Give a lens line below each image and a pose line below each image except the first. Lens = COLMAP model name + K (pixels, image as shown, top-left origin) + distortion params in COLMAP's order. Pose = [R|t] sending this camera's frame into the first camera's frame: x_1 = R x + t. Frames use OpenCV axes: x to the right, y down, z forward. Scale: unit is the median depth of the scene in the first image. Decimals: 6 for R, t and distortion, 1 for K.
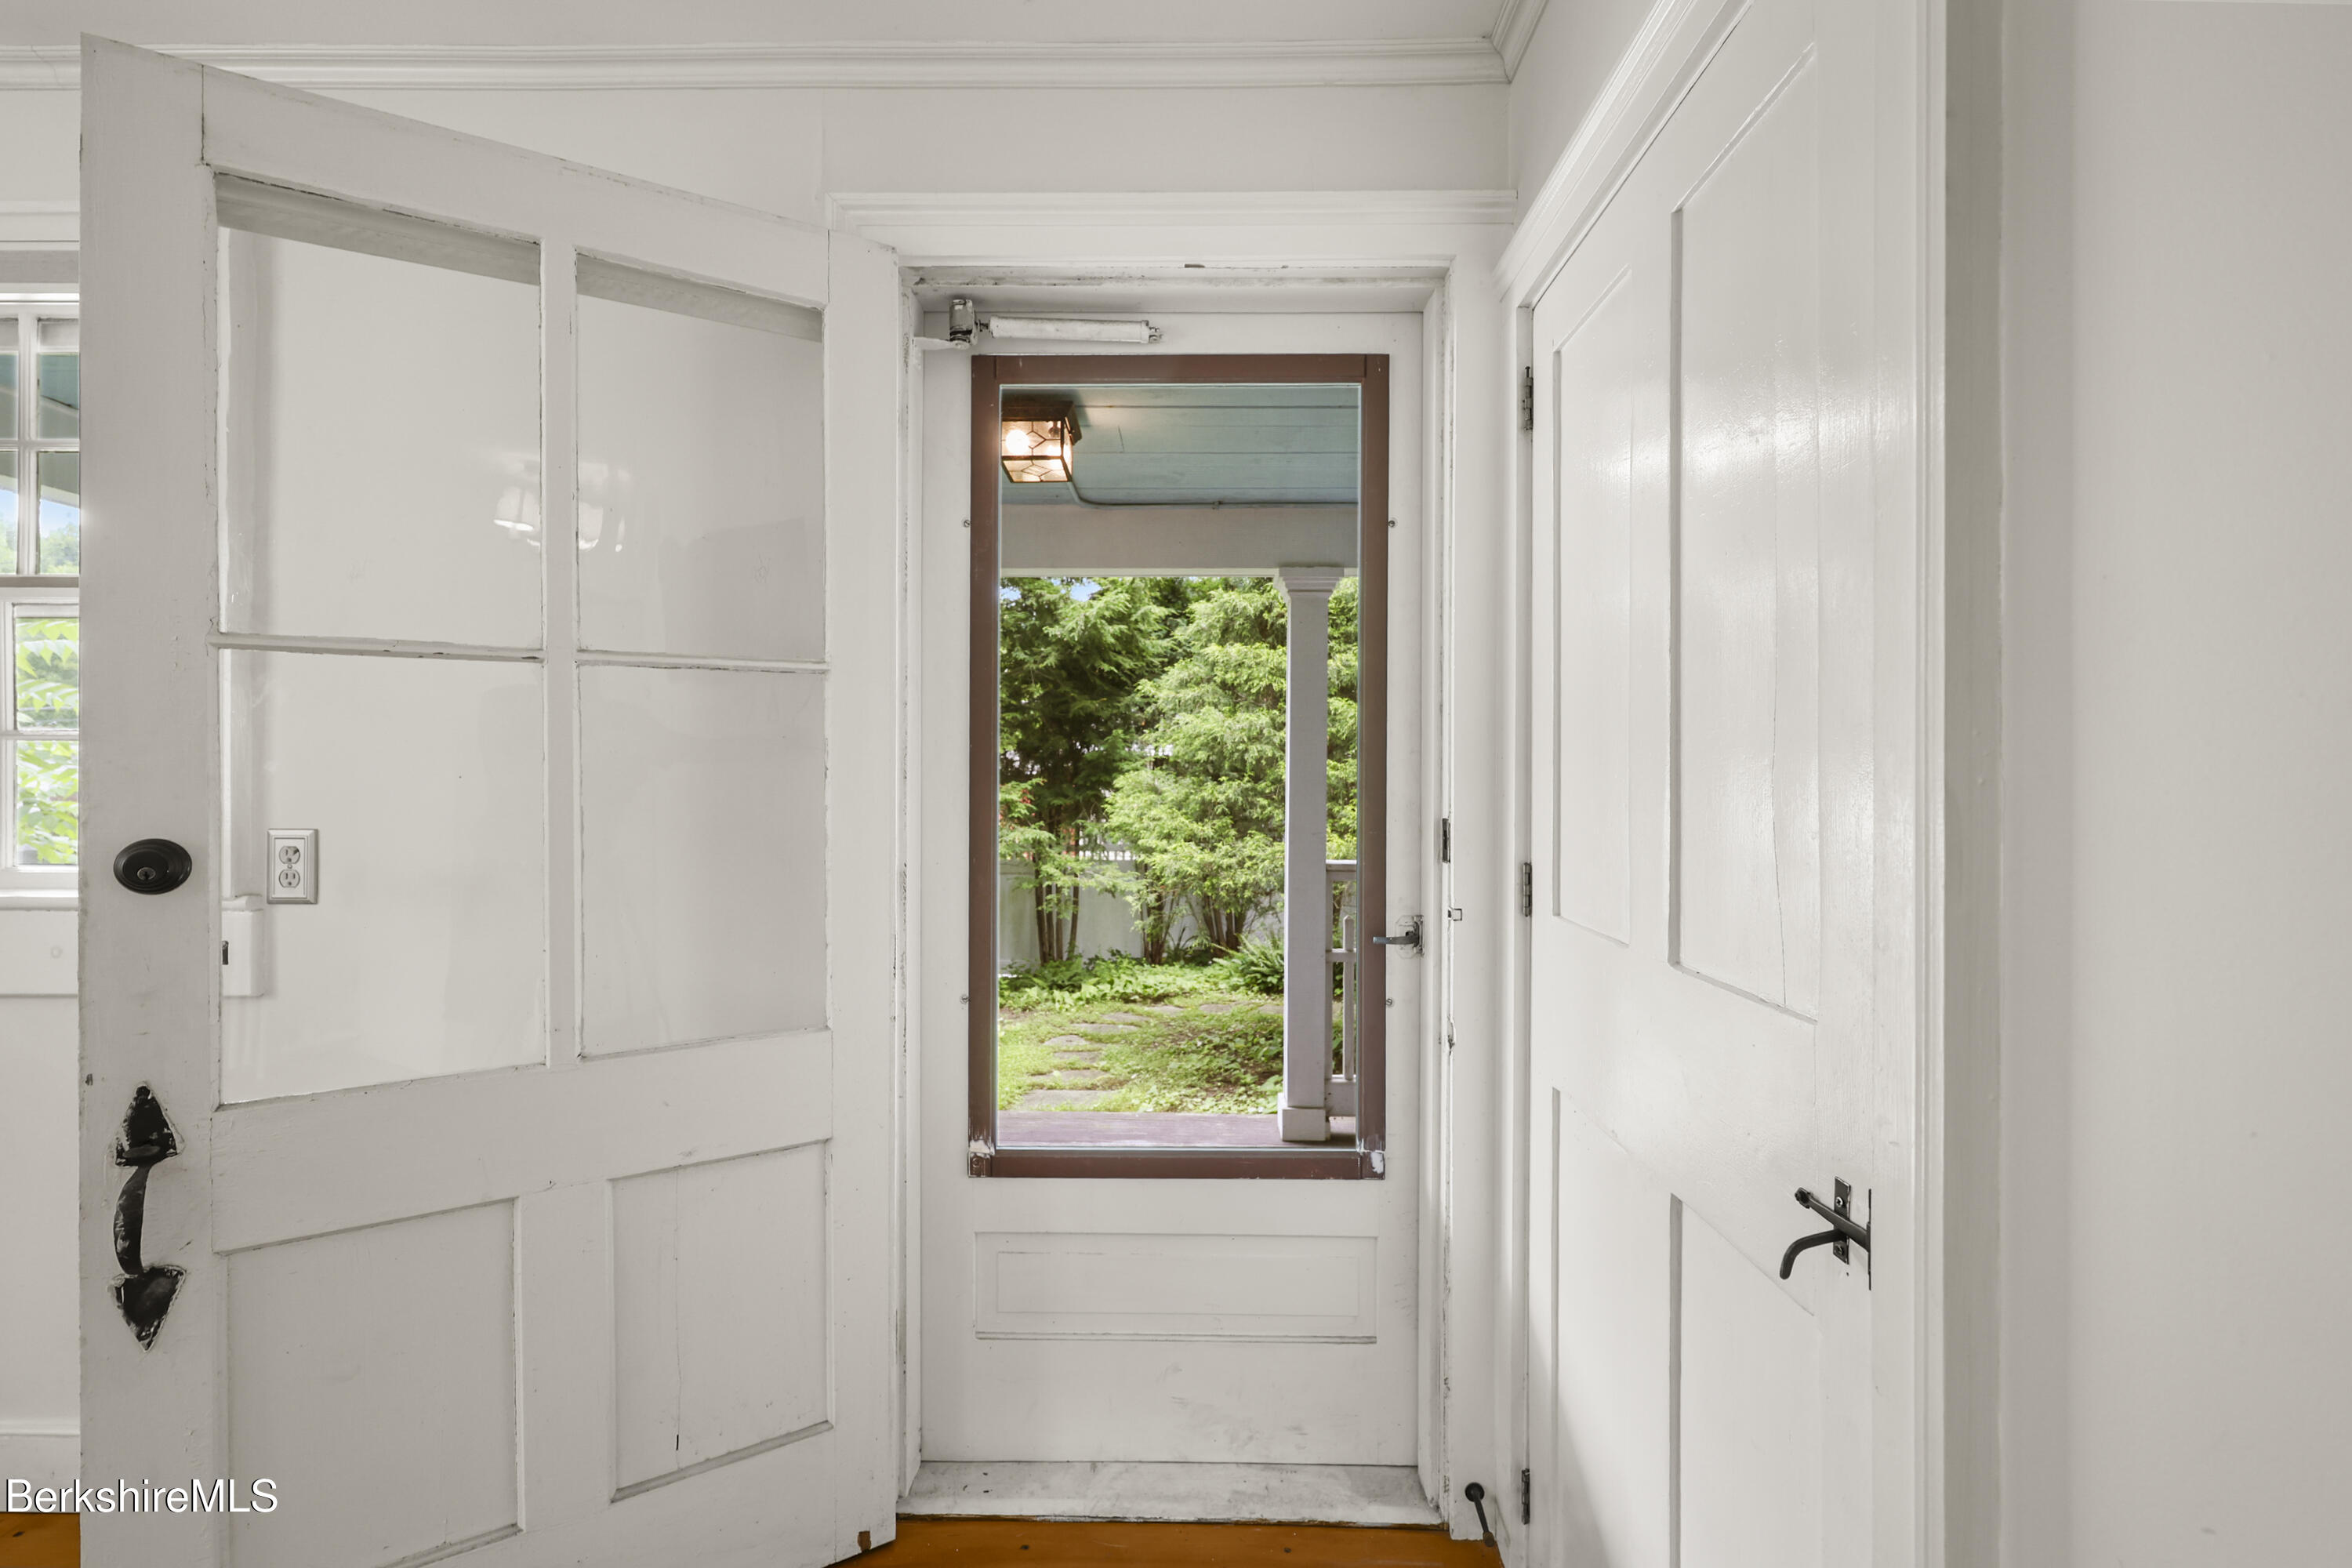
lens RADIAL K [[976.8, 0, 1181.3], [0, 976.8, 776.1], [0, 0, 1]] dist [-0.001715, -0.000199]
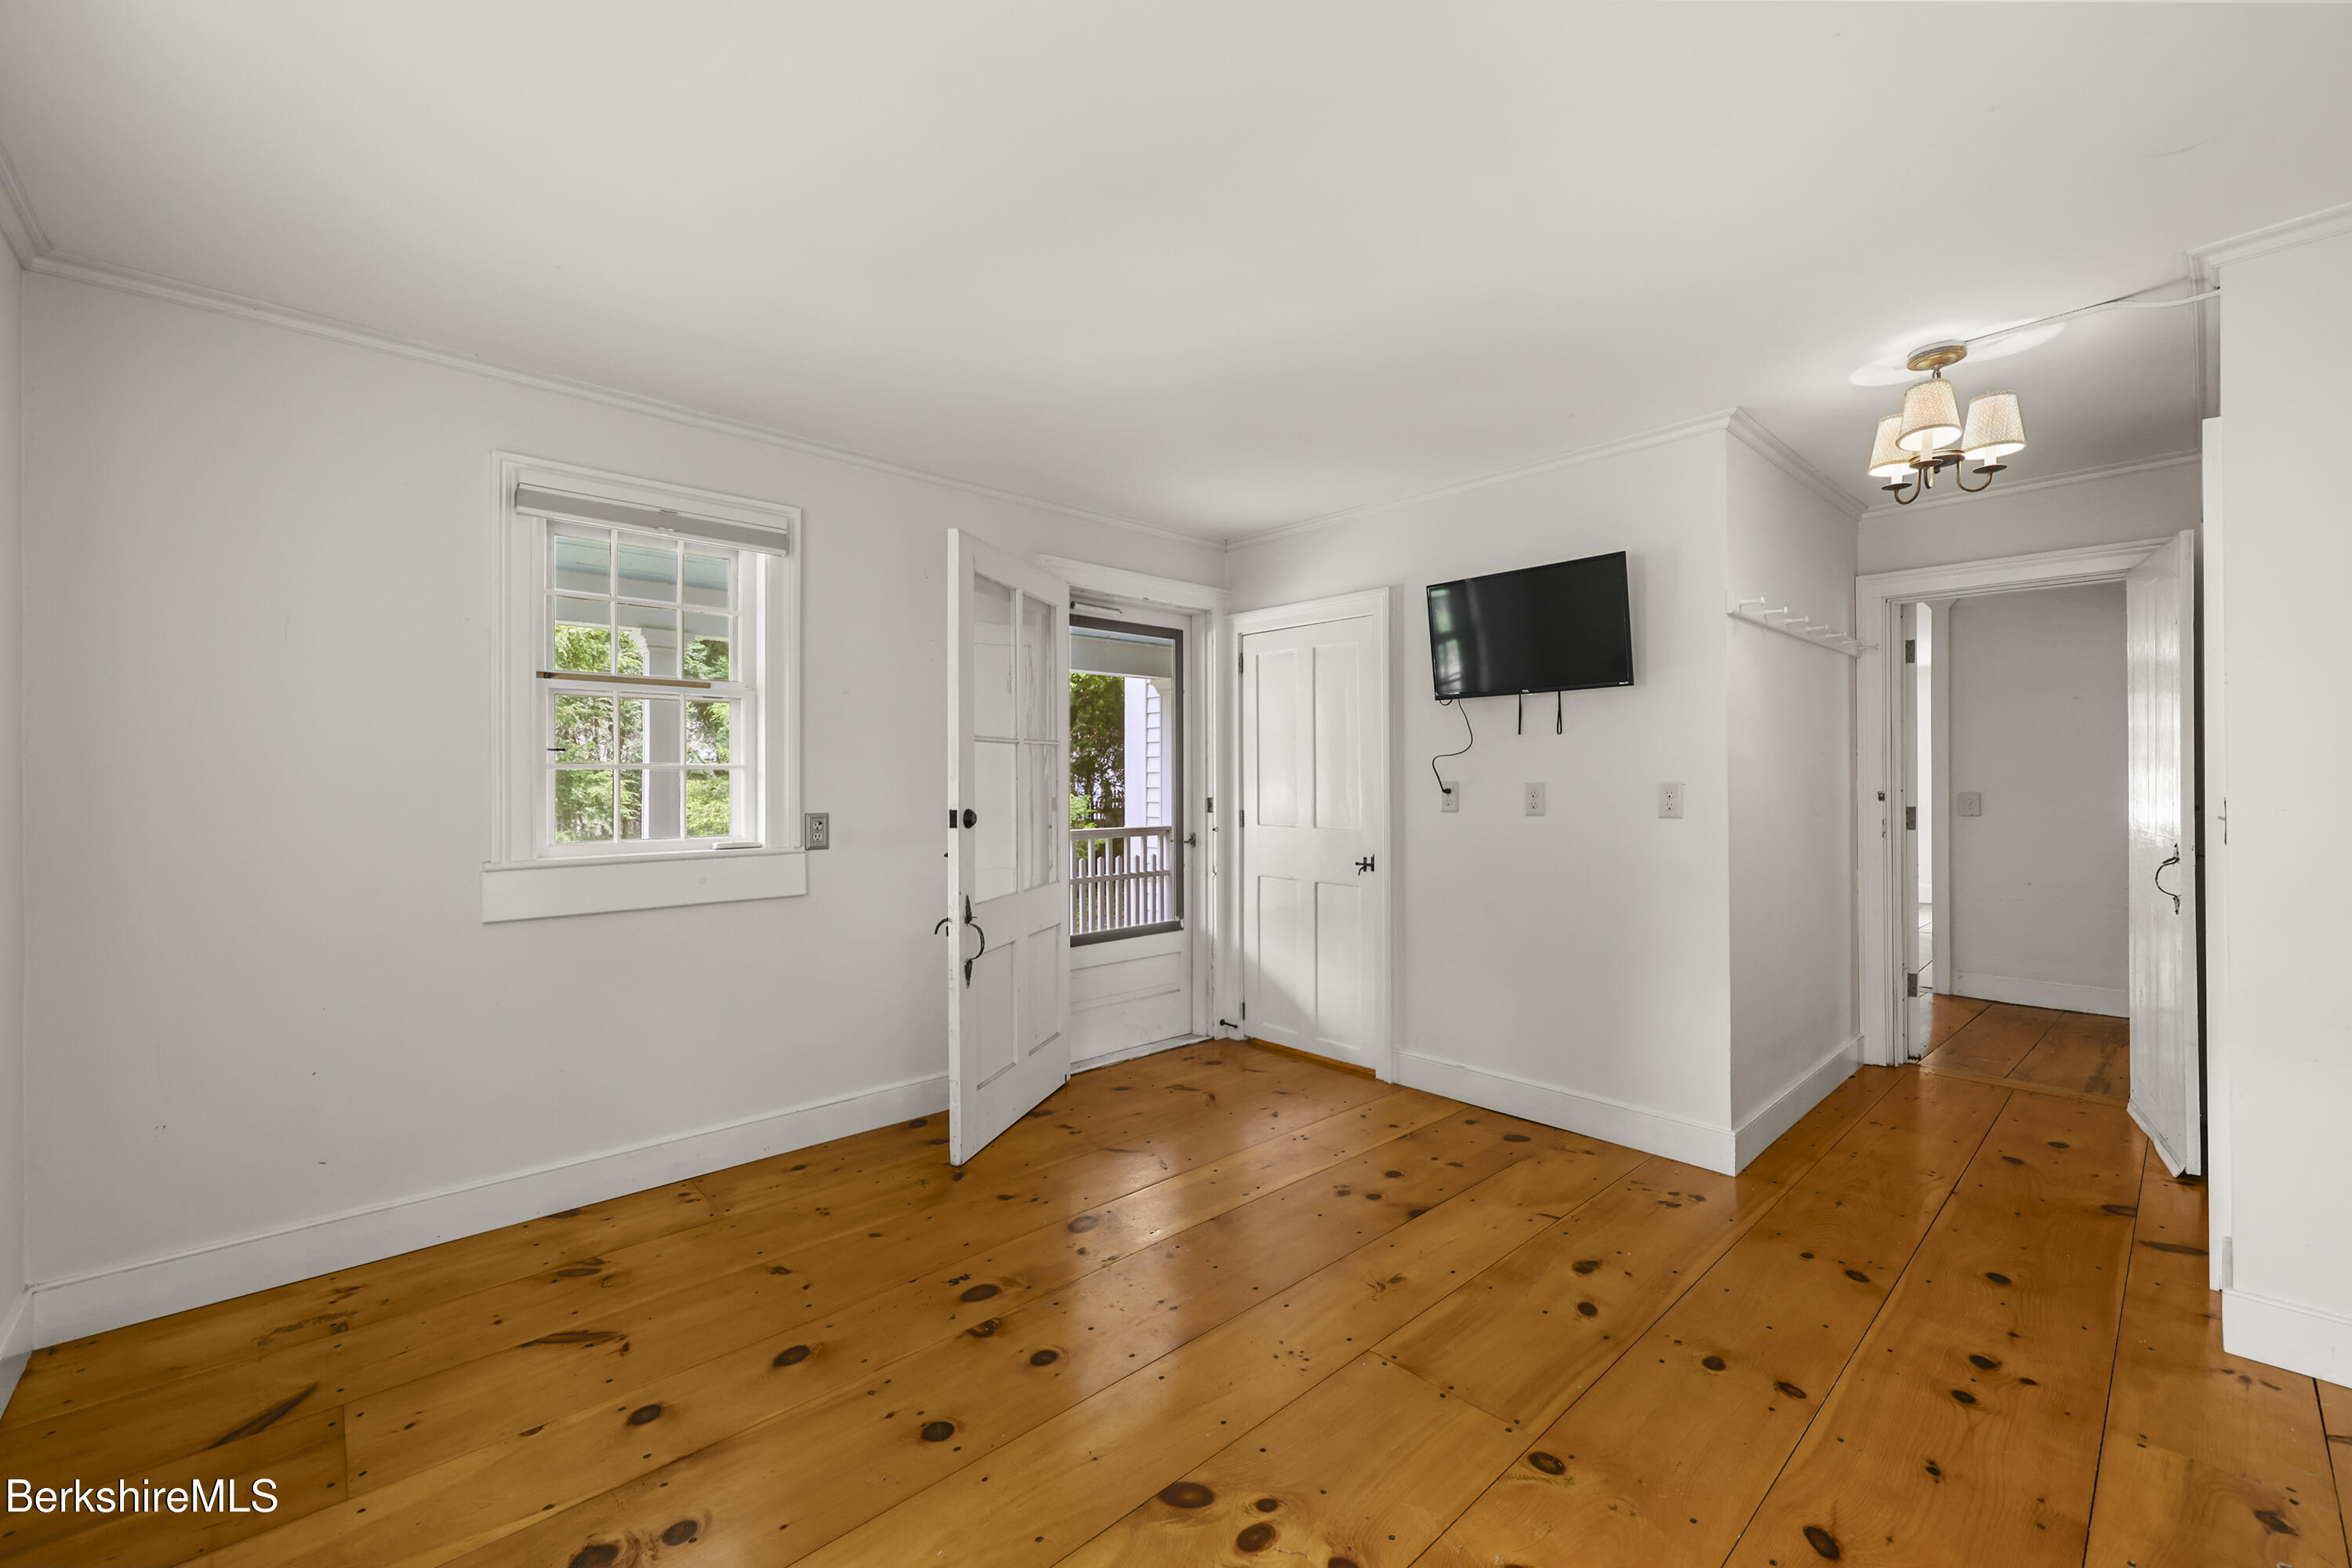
lens RADIAL K [[953.6, 0, 1179.2], [0, 953.6, 778.0], [0, 0, 1]] dist [0.001276, -0.000008]
pose [[0.723387, -0.005641, 0.690420, -0.521399], [0.006176, 0.999979, 0.001700, -0.006068], [-0.690415, 0.003035, 0.723407, -0.296222]]
